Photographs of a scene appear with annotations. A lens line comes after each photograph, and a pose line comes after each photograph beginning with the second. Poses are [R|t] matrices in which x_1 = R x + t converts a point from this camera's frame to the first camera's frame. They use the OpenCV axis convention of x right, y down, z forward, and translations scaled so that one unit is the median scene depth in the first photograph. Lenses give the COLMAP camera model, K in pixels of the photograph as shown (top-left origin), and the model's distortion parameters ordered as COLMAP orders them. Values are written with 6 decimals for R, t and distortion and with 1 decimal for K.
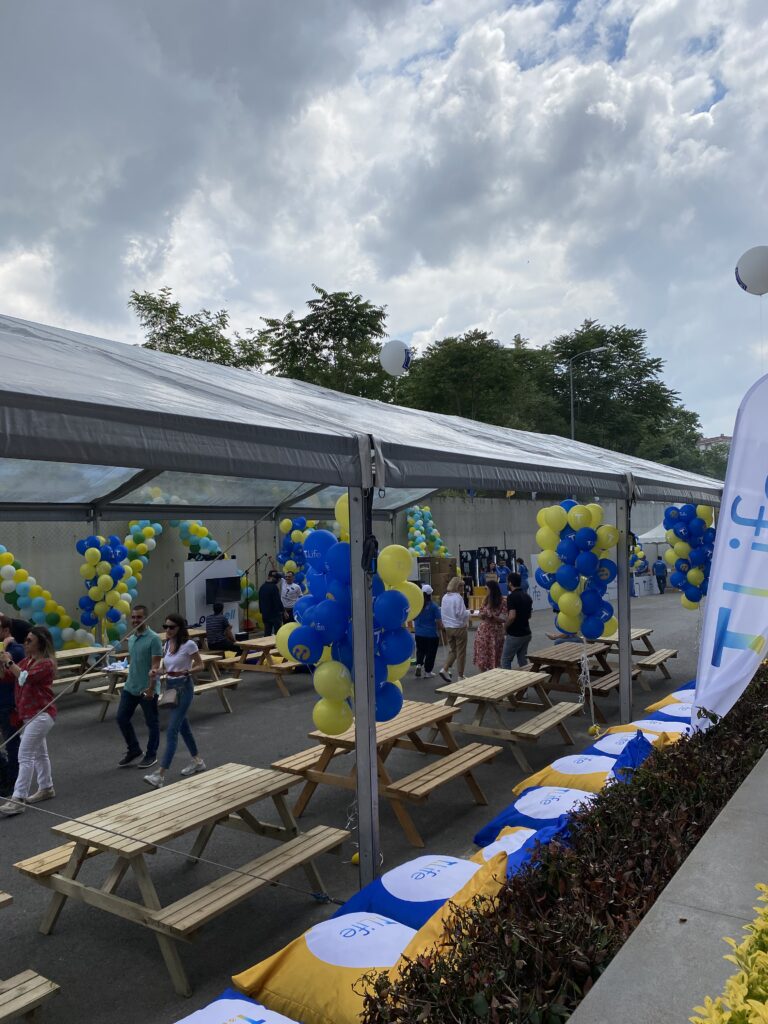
lens RADIAL K [[772.4, 0, 384.0], [0, 772.4, 512.0], [0, 0, 1]] dist [-0.003239, 0.002906]
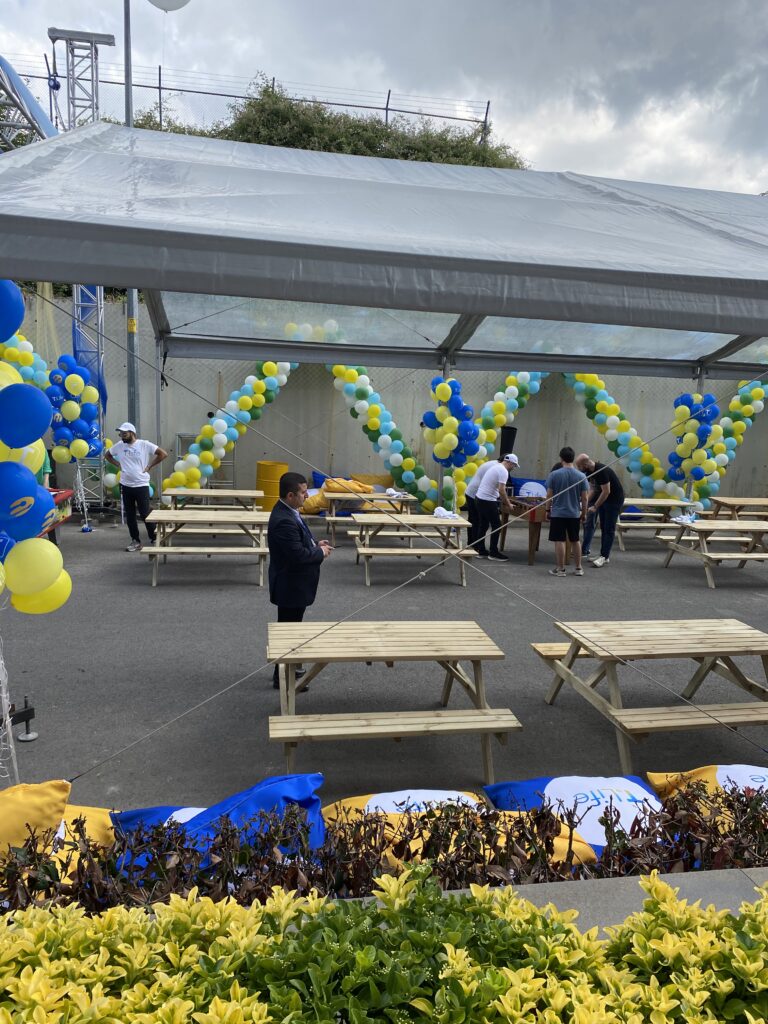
lens RADIAL K [[772.4, 0, 384.0], [0, 772.4, 512.0], [0, 0, 1]] dist [-0.003239, 0.002906]
pose [[0.705016, 0.166020, -0.689485, 0.194014], [-0.039158, 0.979843, 0.195894, 0.002232], [0.708110, -0.111109, 0.697306, -0.039733]]
